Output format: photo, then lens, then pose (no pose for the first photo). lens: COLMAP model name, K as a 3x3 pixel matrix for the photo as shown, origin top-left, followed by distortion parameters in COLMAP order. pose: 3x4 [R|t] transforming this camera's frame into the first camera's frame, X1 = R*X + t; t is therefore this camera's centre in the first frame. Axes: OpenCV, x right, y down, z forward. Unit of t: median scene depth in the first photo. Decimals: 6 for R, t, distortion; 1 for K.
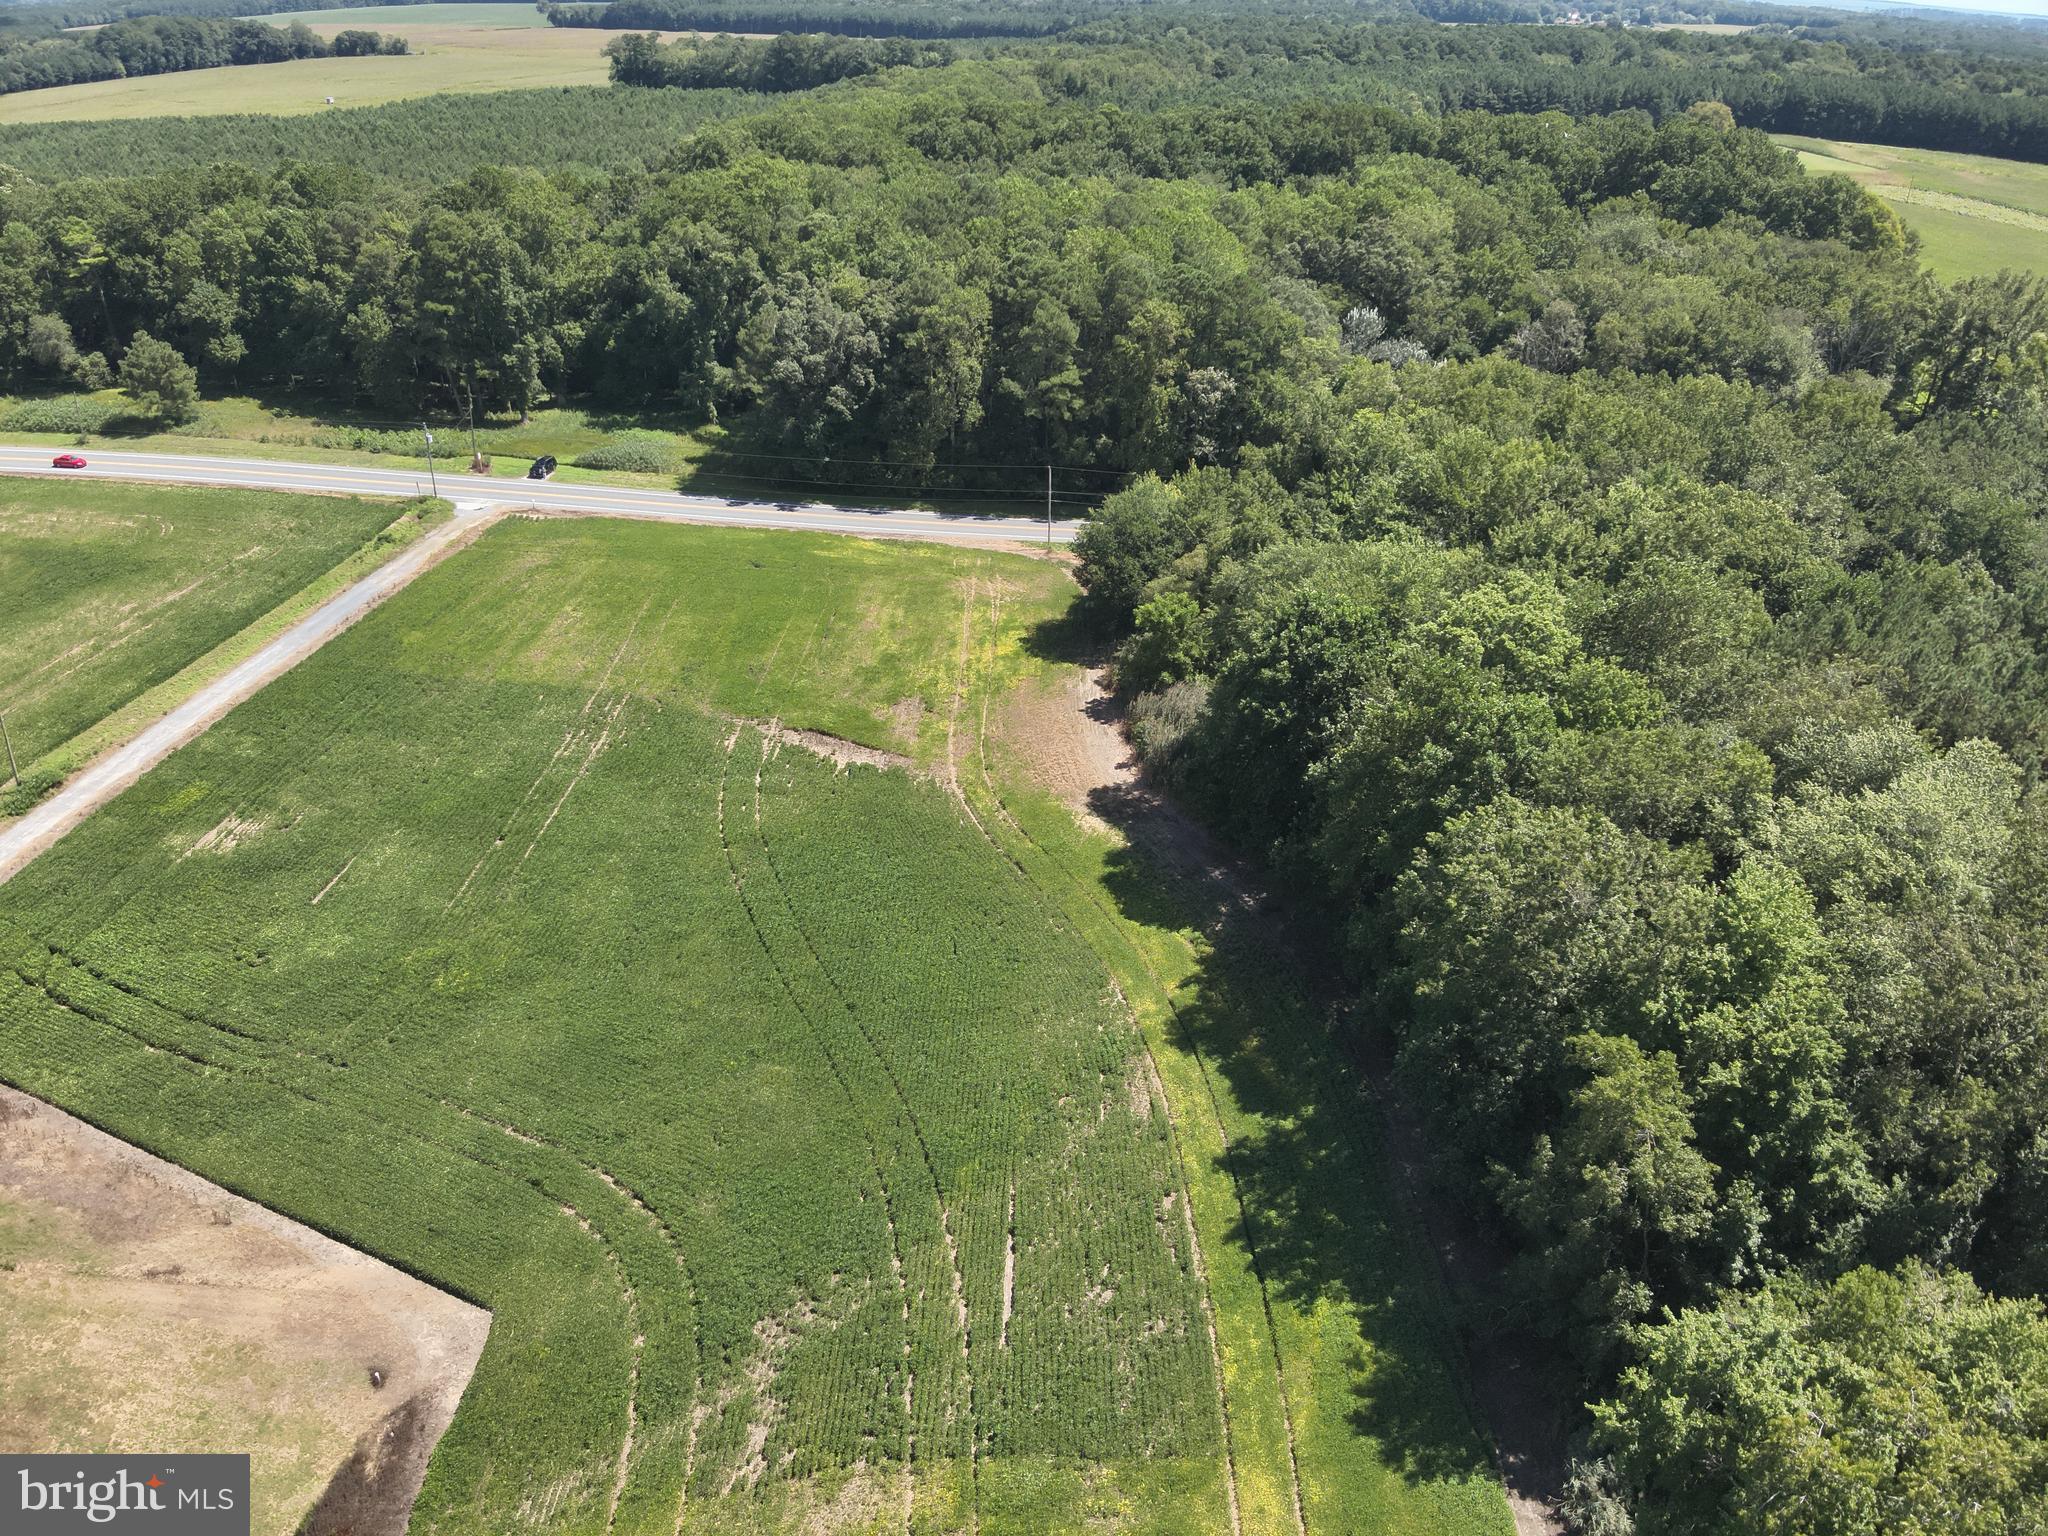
lens RADIAL K [[1483.9, 0, 1018.0], [0, 1483.9, 771.5], [0, 0, 1]] dist [0.110085, -0.206035]
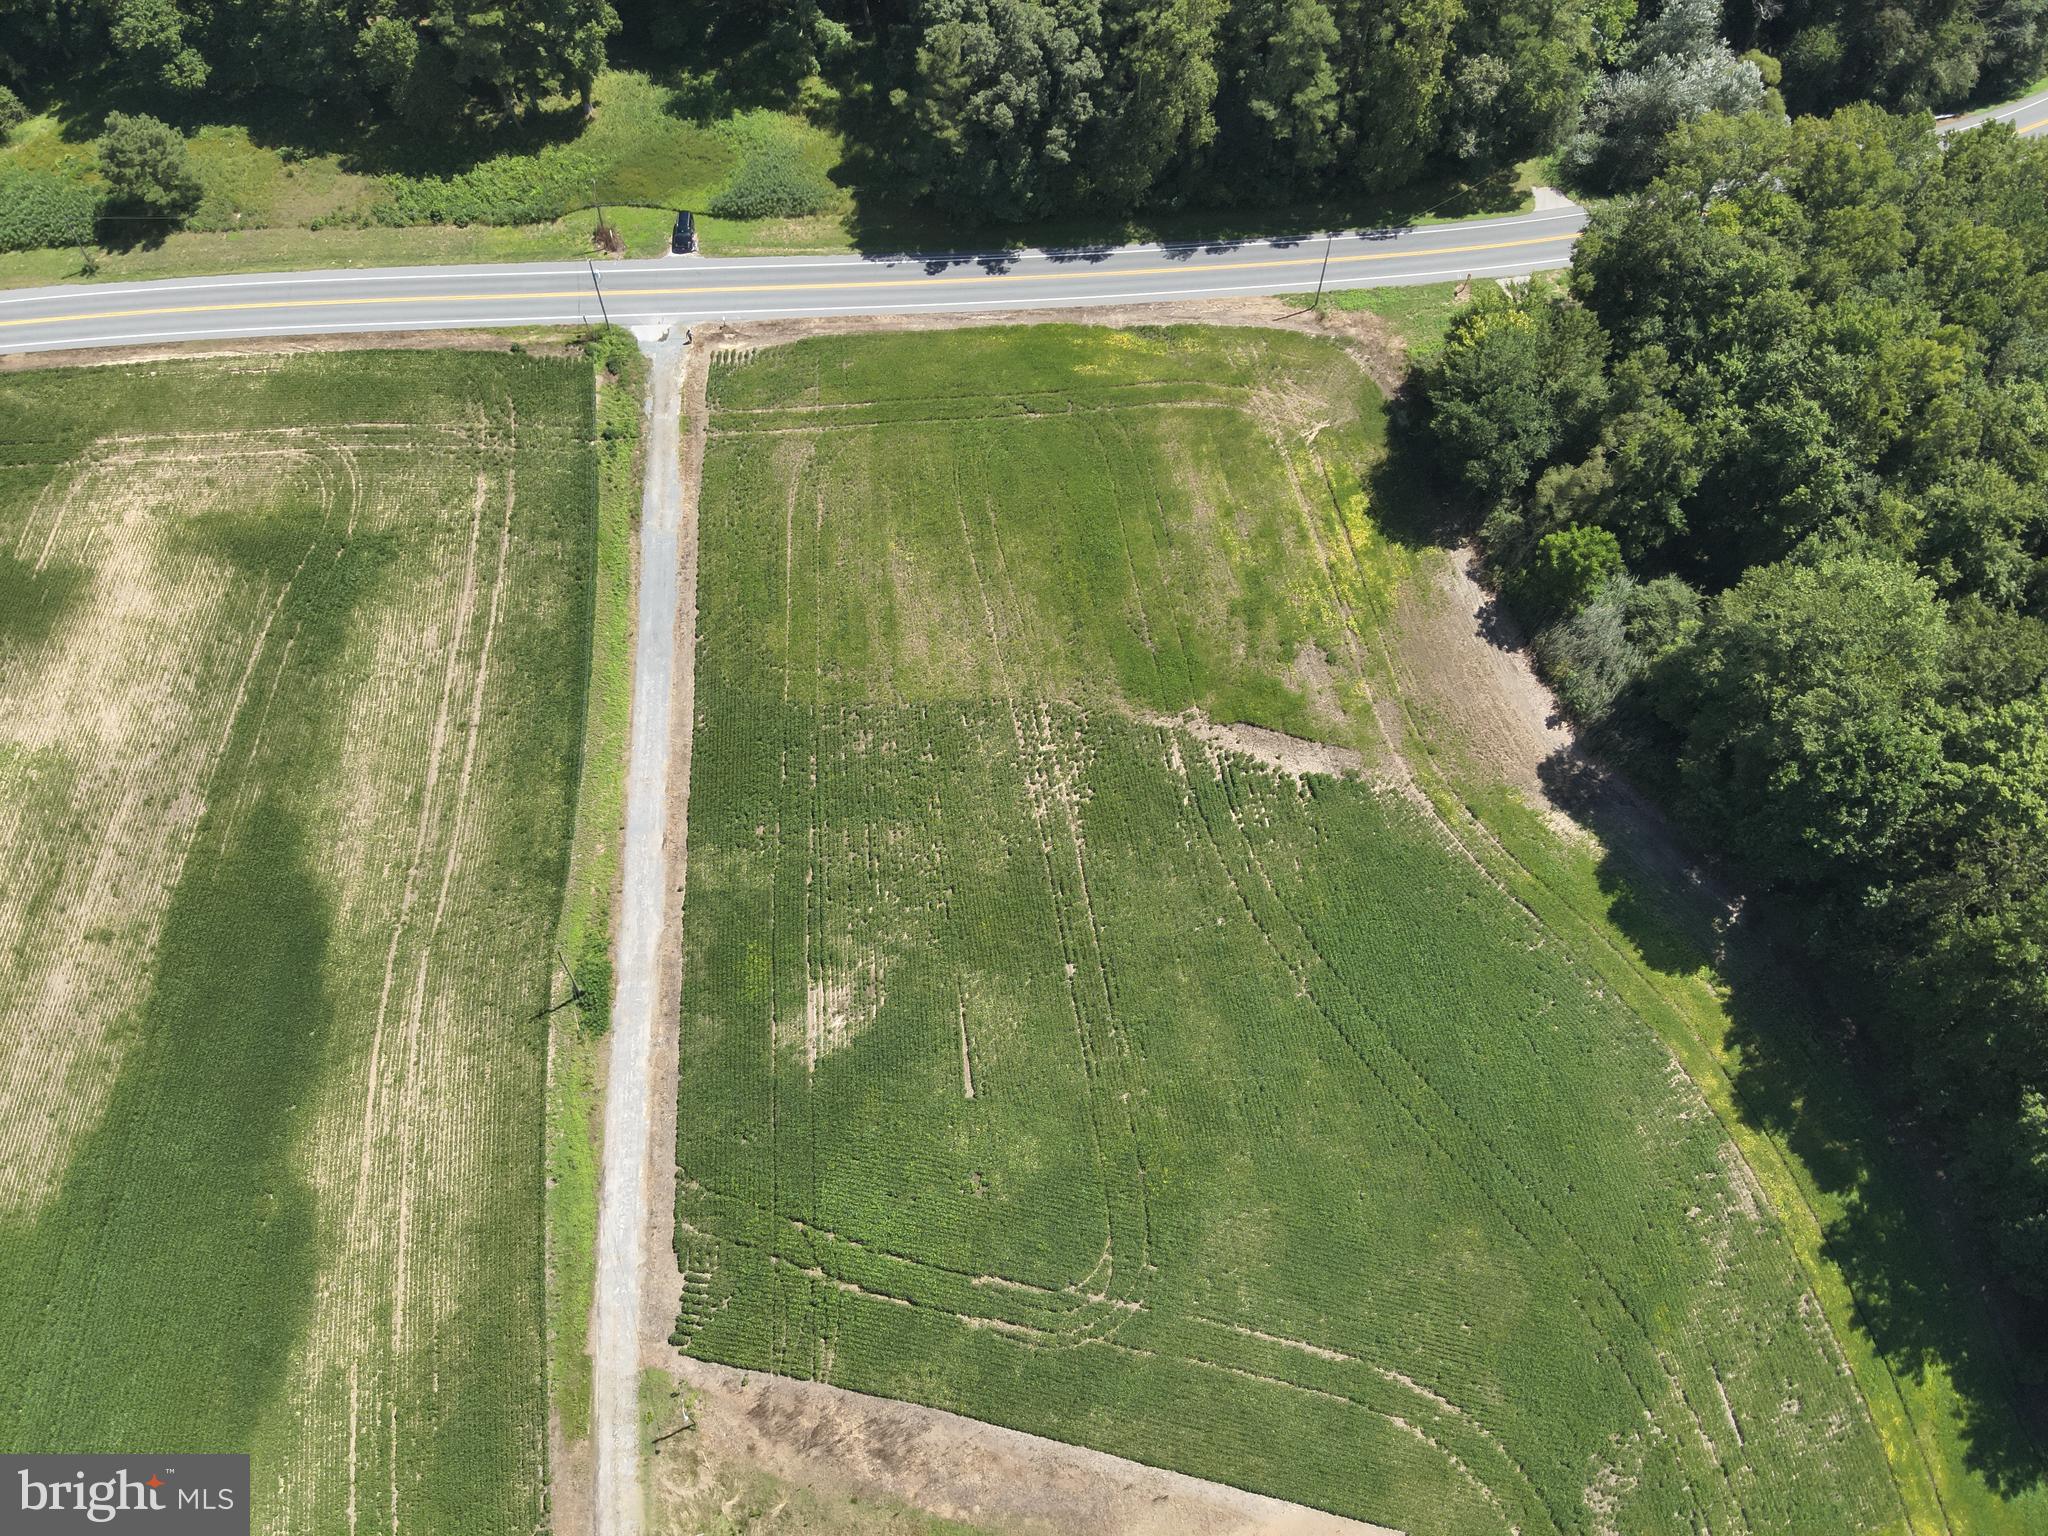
lens RADIAL K [[1483.9, 0, 1018.0], [0, 1483.9, 771.5], [0, 0, 1]] dist [0.110085, -0.206035]
pose [[0.978606, -0.180701, 0.098379, -0.289110], [0.099736, 0.834859, 0.541353, -0.414255], [-0.179956, -0.519959, 0.835020, 0.110058]]
